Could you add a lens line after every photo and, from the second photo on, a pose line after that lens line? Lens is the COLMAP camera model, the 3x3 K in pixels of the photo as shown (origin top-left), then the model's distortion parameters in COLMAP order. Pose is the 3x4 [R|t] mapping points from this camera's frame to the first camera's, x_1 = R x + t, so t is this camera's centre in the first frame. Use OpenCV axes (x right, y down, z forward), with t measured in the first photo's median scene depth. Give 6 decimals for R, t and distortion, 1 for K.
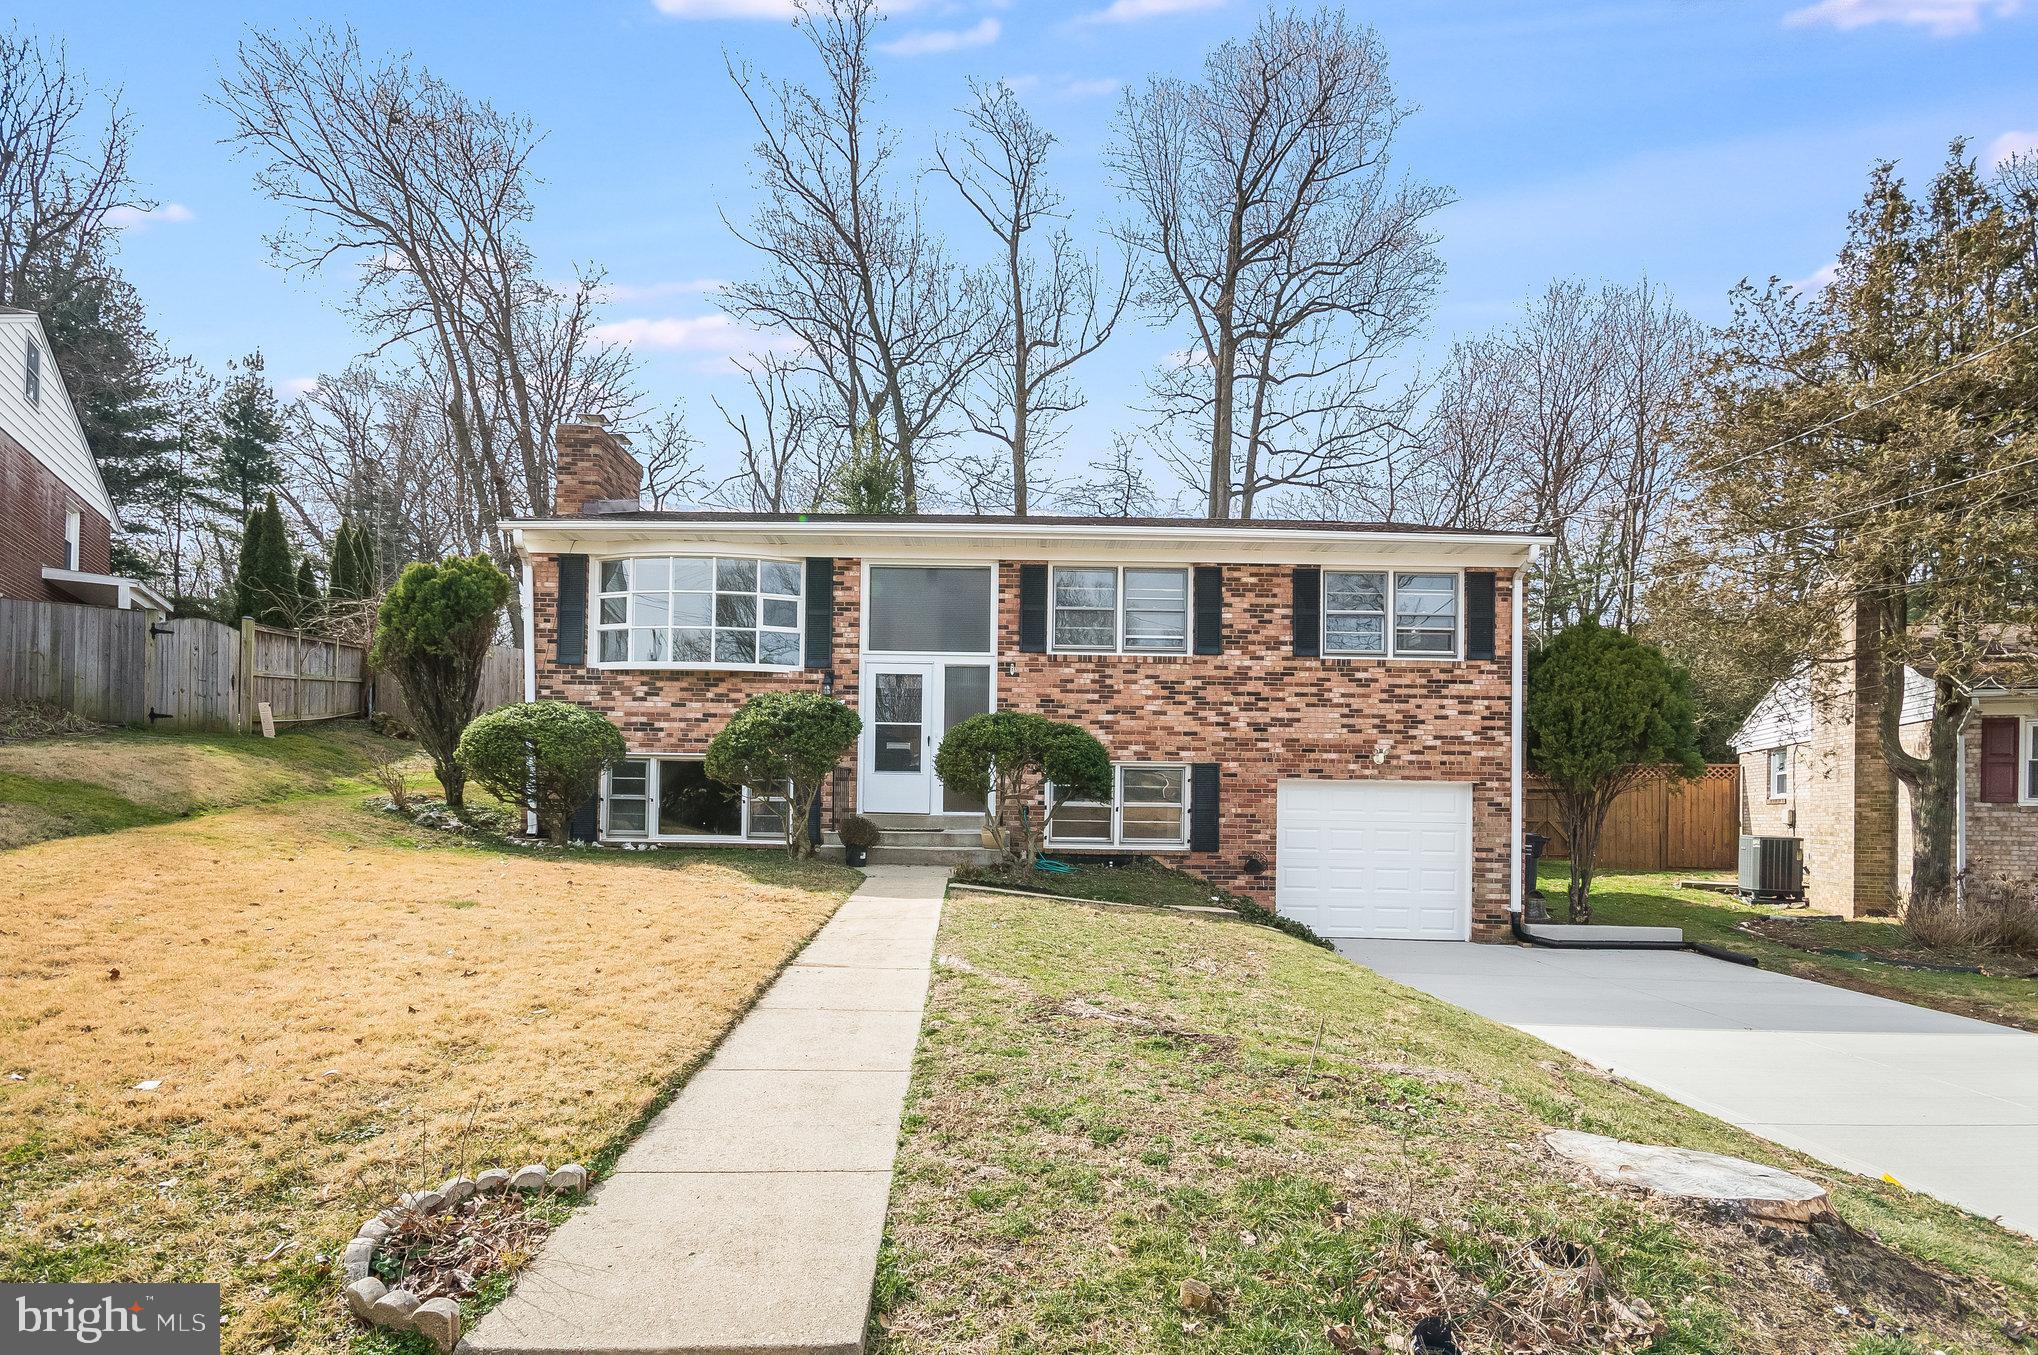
lens RADIAL K [[973.6, 0, 1019.1], [0, 973.6, 756.2], [0, 0, 1]] dist [0.000679, 0.000029]
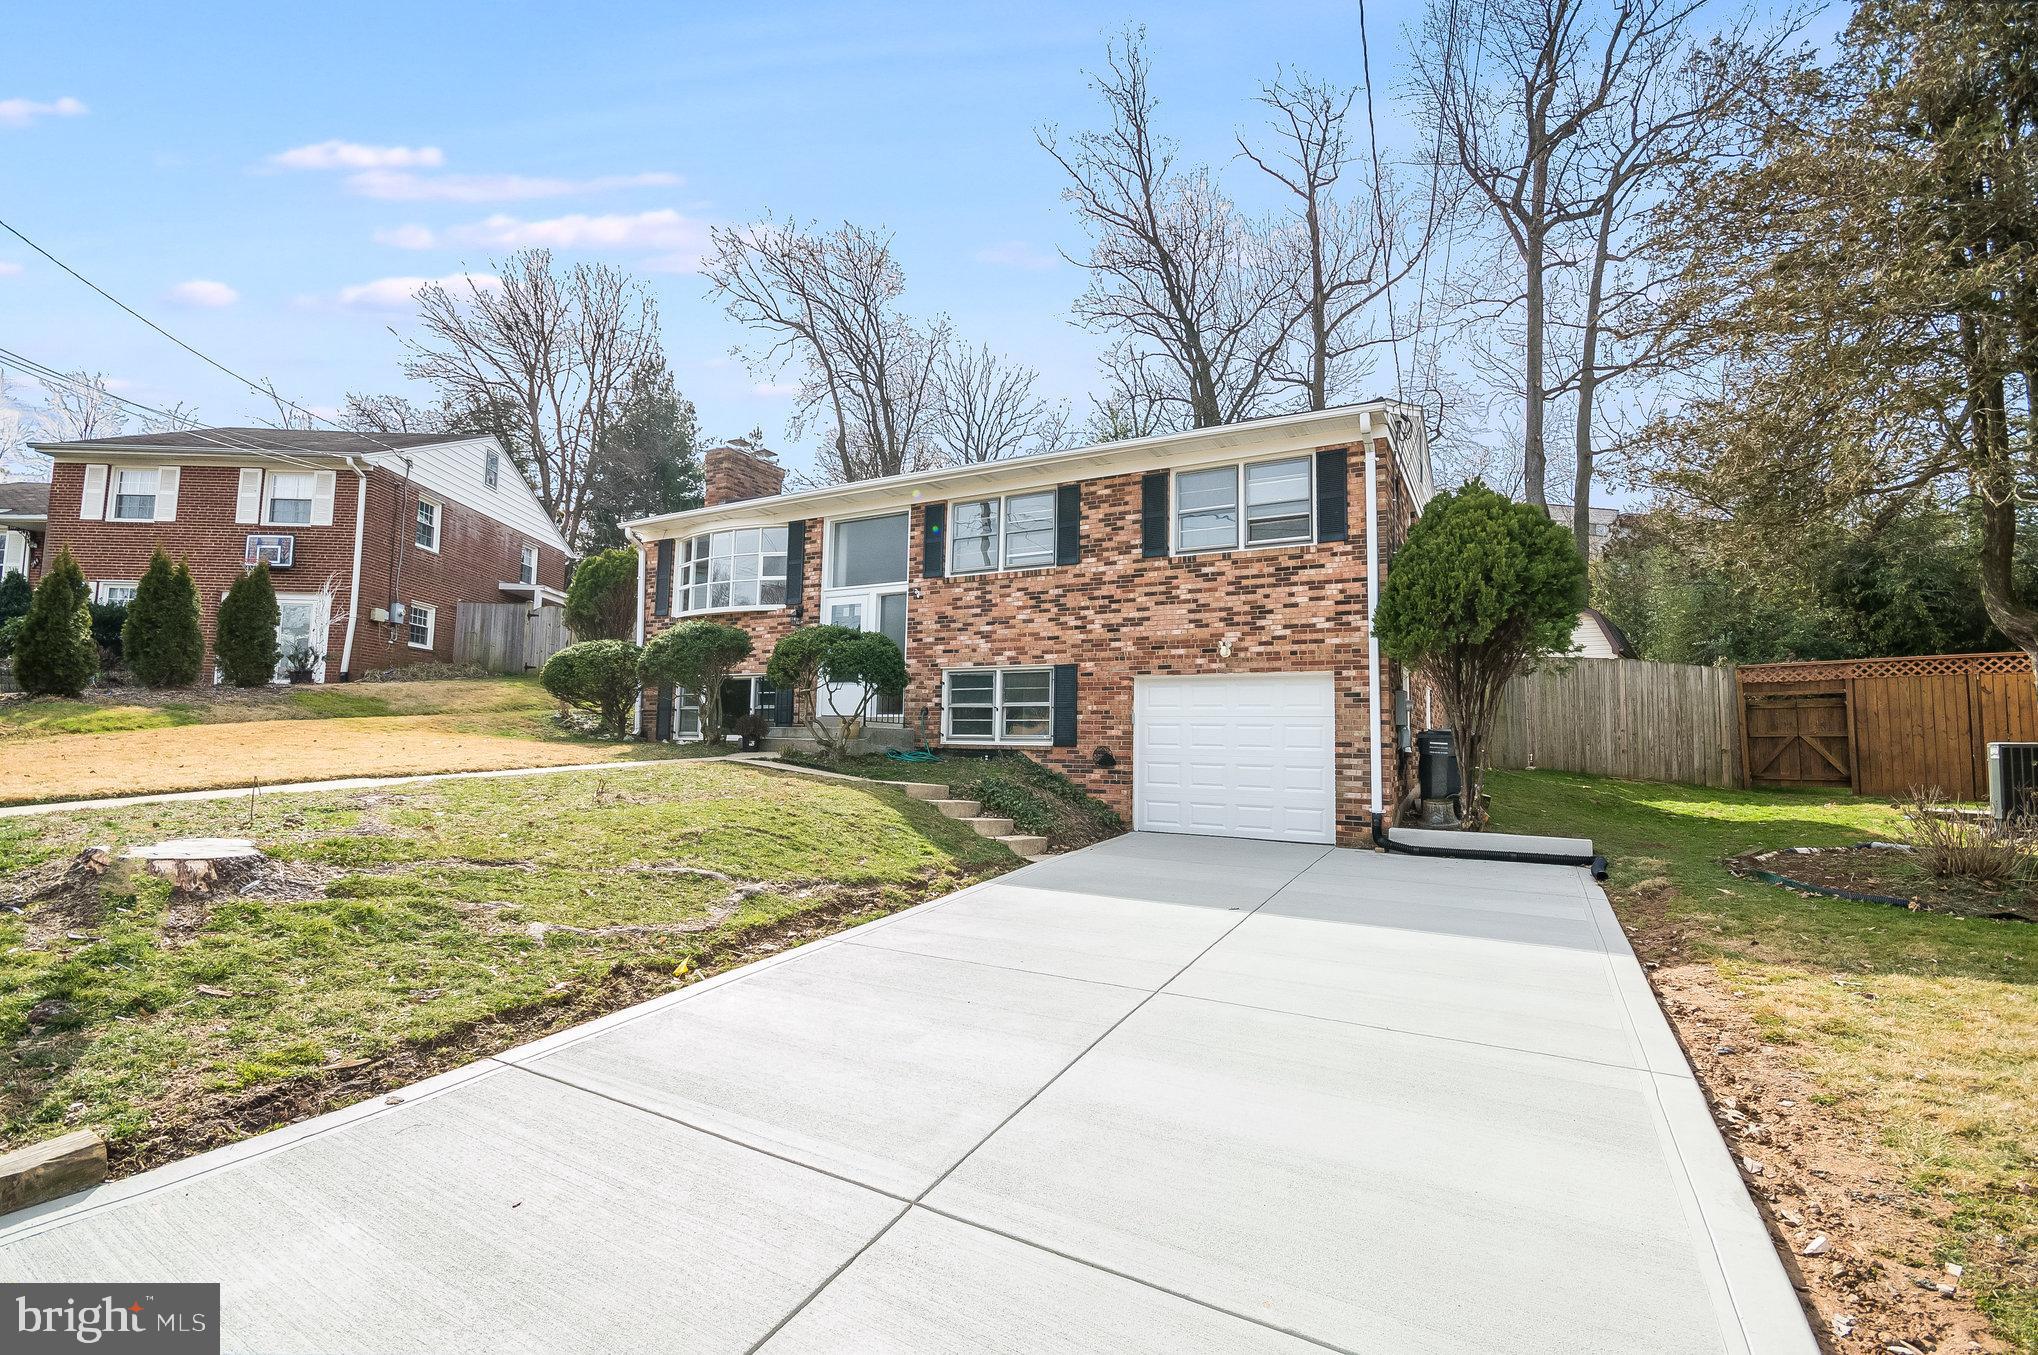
lens RADIAL K [[924.2, 0, 1021.3], [0, 924.2, 627.4], [0, 0, 1]] dist [-0.001715, 0.000108]
pose [[0.868516, -0.065922, -0.491257, 0.650165], [0.022265, 0.995305, -0.094197, 0.061532], [0.495160, 0.070874, 0.865906, 0.084363]]
